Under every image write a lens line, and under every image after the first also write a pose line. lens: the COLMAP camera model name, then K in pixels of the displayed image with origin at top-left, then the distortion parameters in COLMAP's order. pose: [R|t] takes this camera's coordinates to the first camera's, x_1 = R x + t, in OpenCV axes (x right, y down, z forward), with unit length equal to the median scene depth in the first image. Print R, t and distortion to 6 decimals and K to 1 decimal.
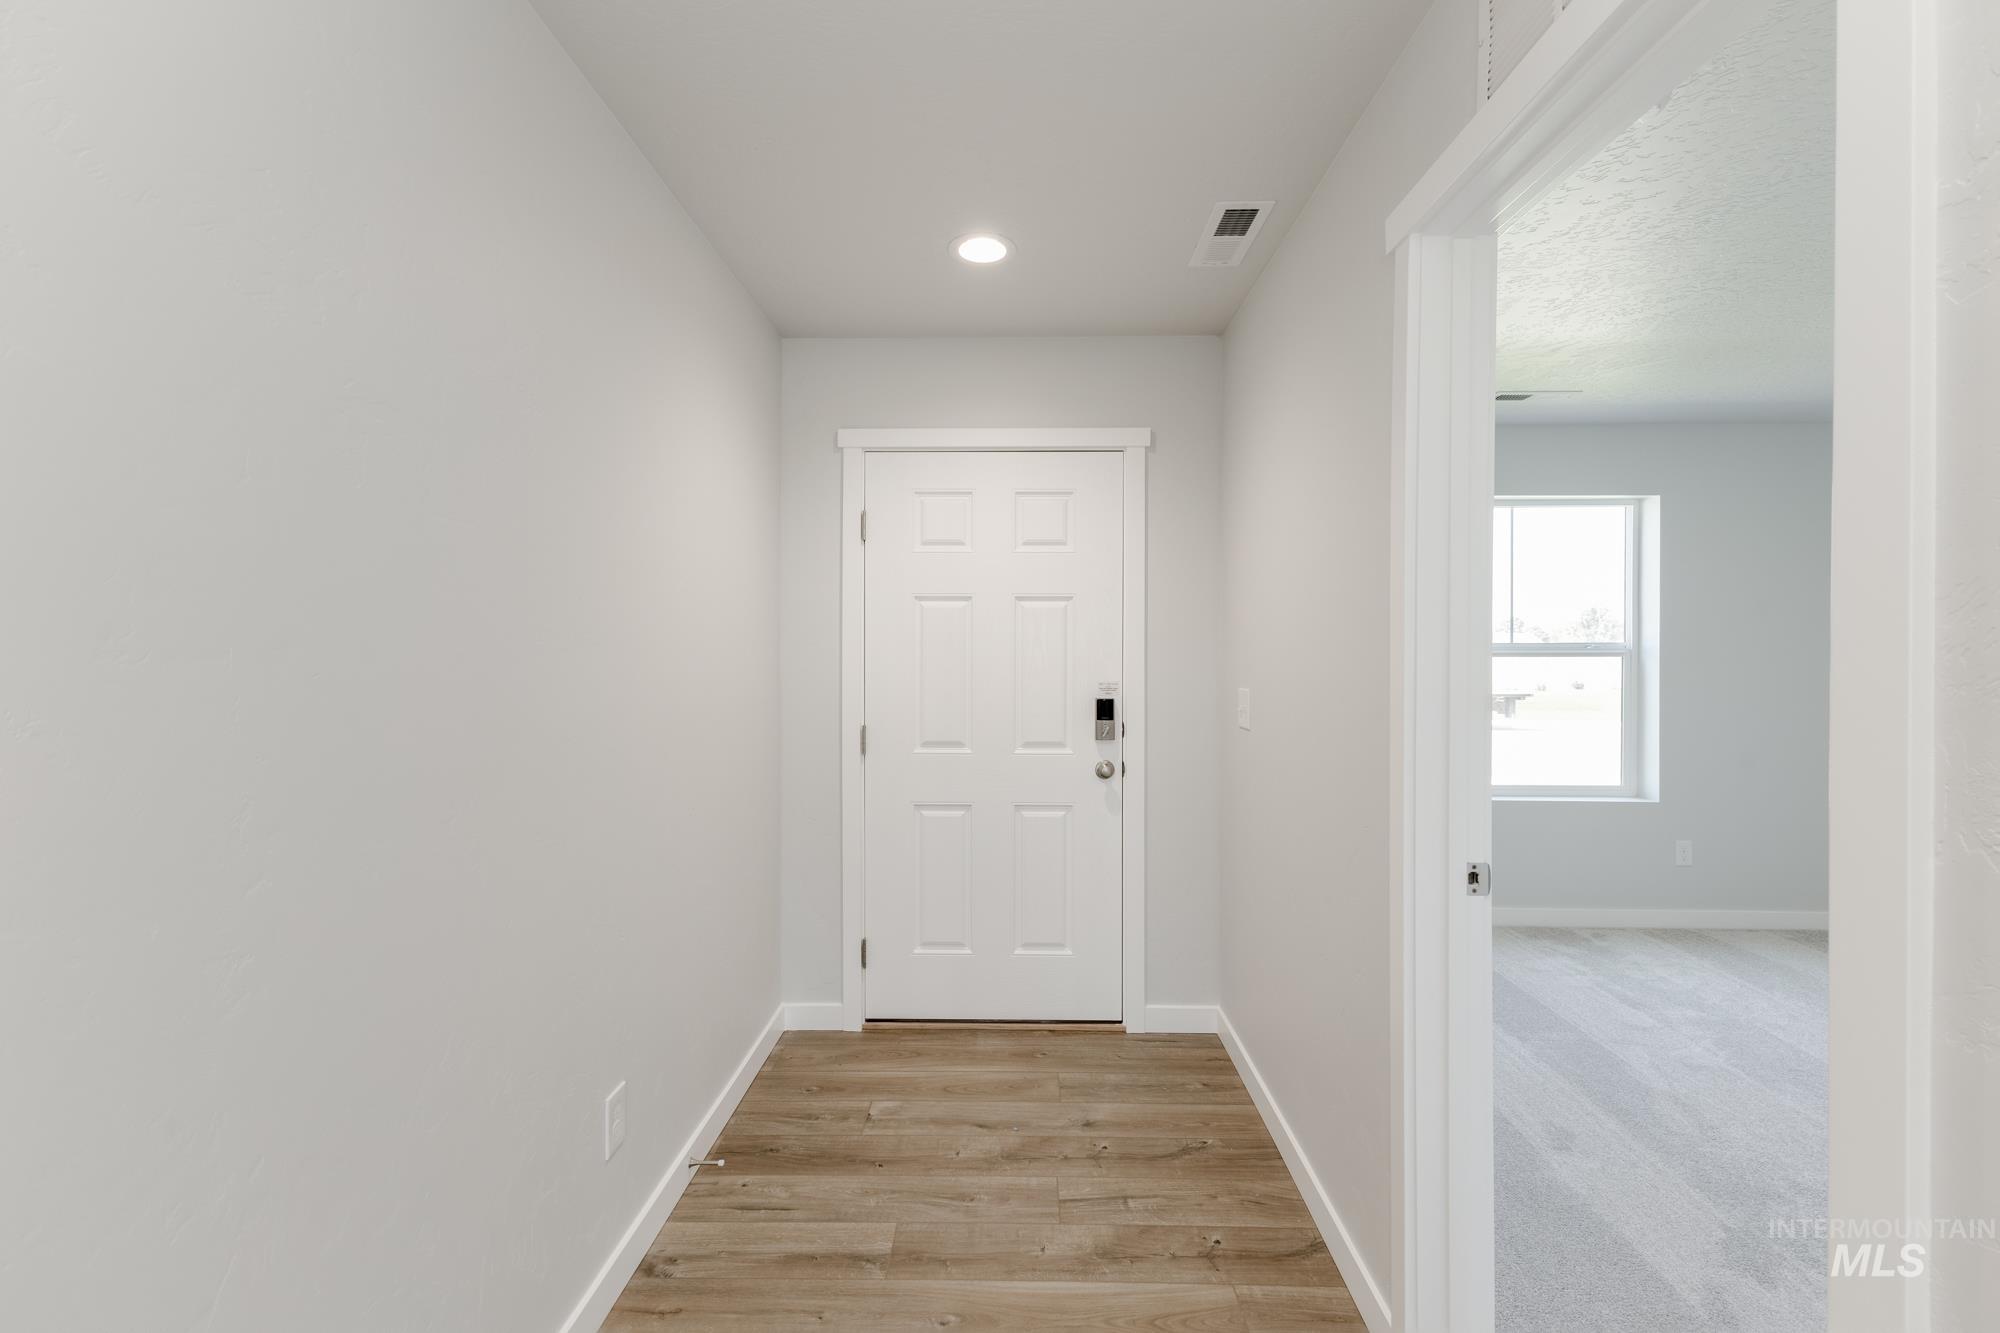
lens RADIAL K [[863.4, 0, 993.3], [0, 863.4, 659.8], [0, 0, 1]] dist [0.003289, -0.000294]
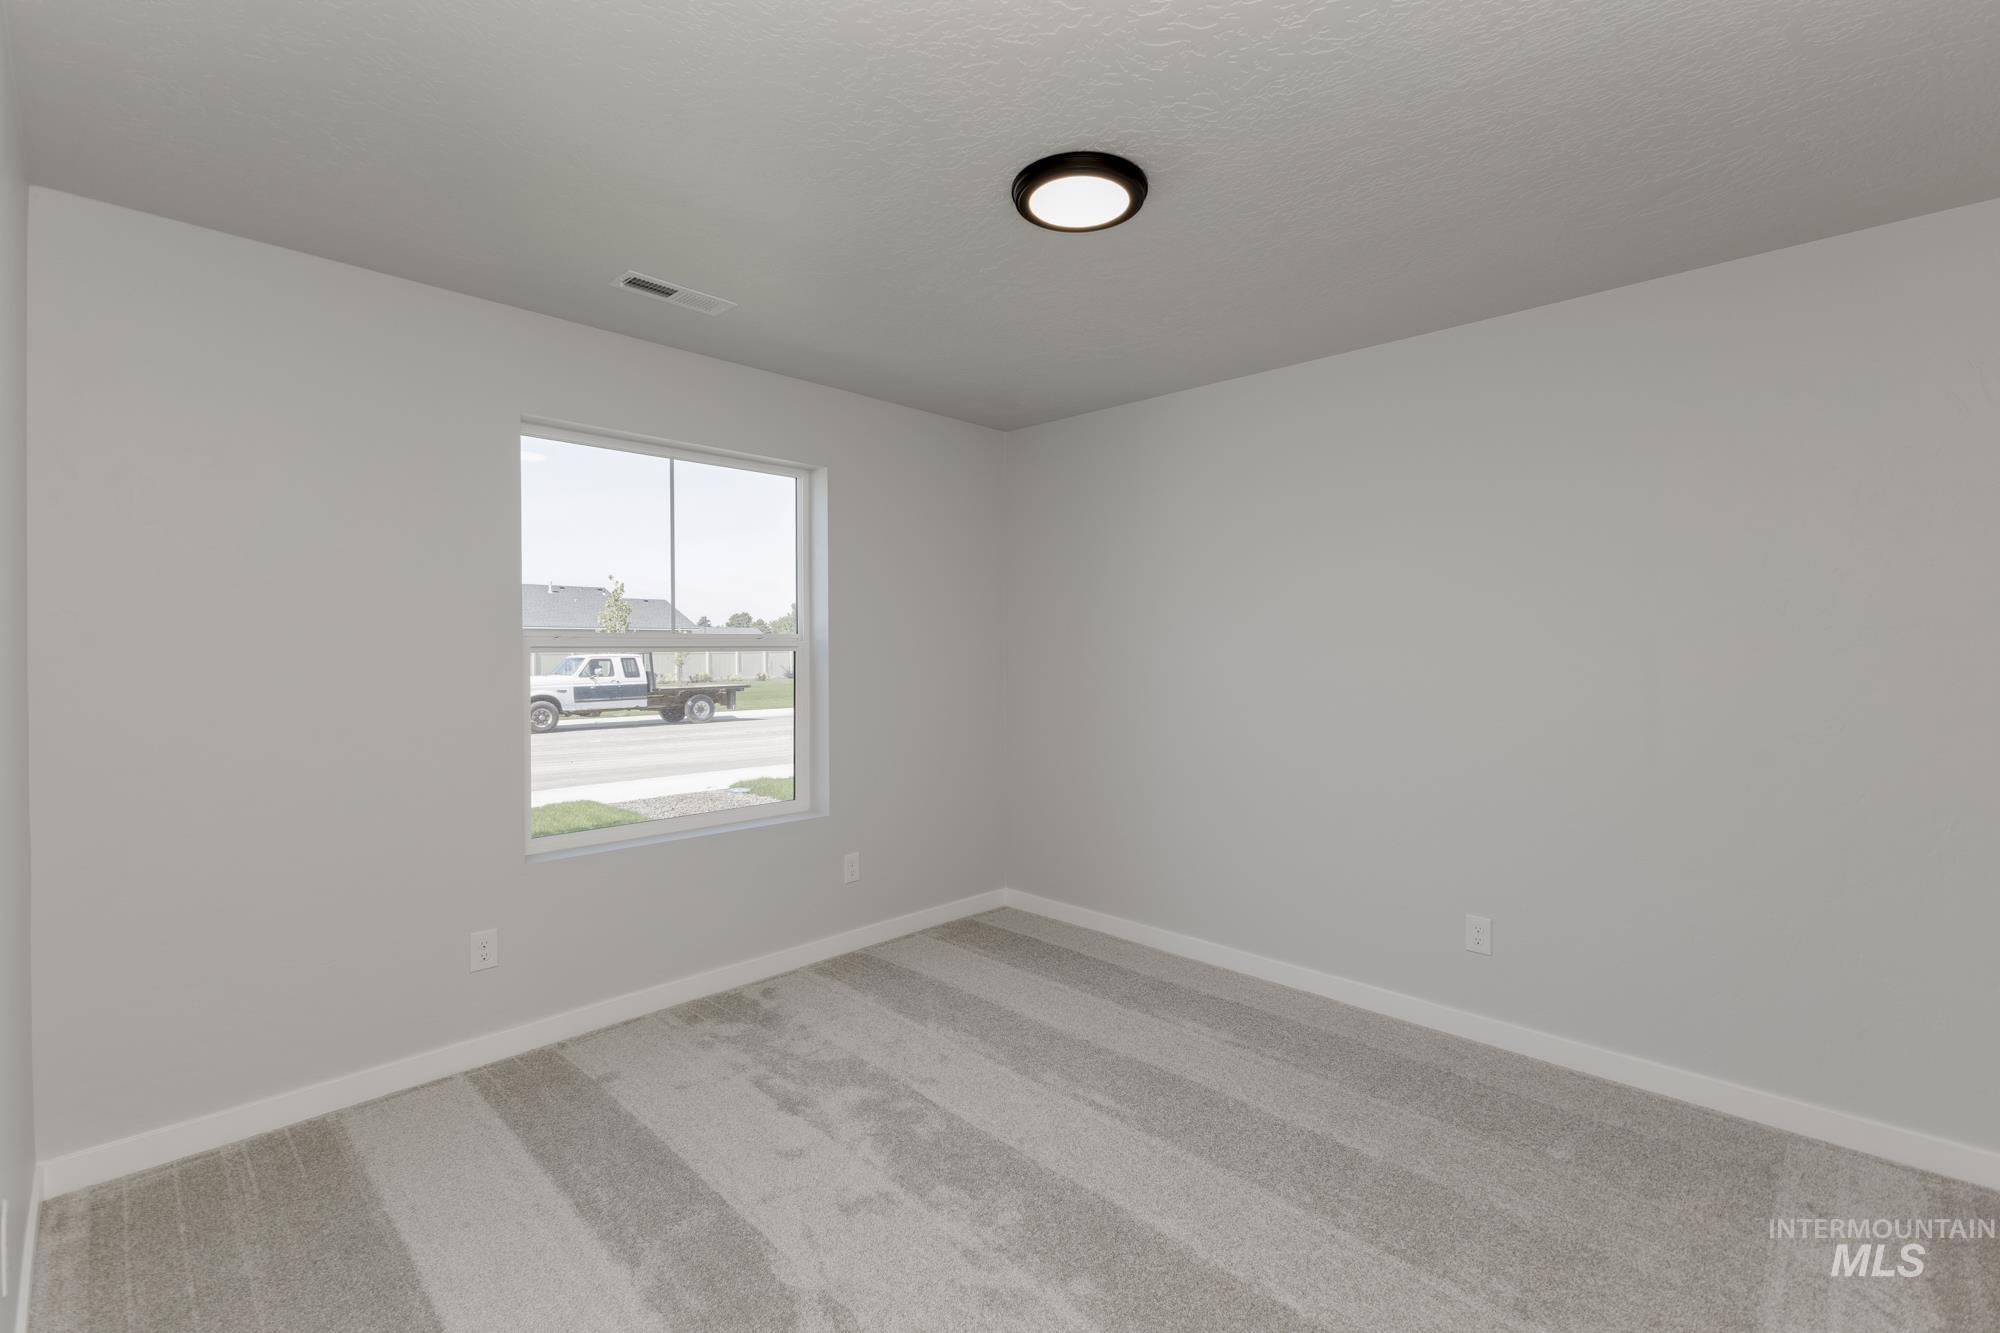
lens RADIAL K [[863.4, 0, 993.3], [0, 863.4, 659.8], [0, 0, 1]] dist [0.003289, -0.000294]
pose [[0.683812, -0.011494, 0.729568, 0.278661], [0.005425, 0.999928, 0.010669, -0.002197], [-0.729638, -0.003338, 0.683825, 0.316049]]
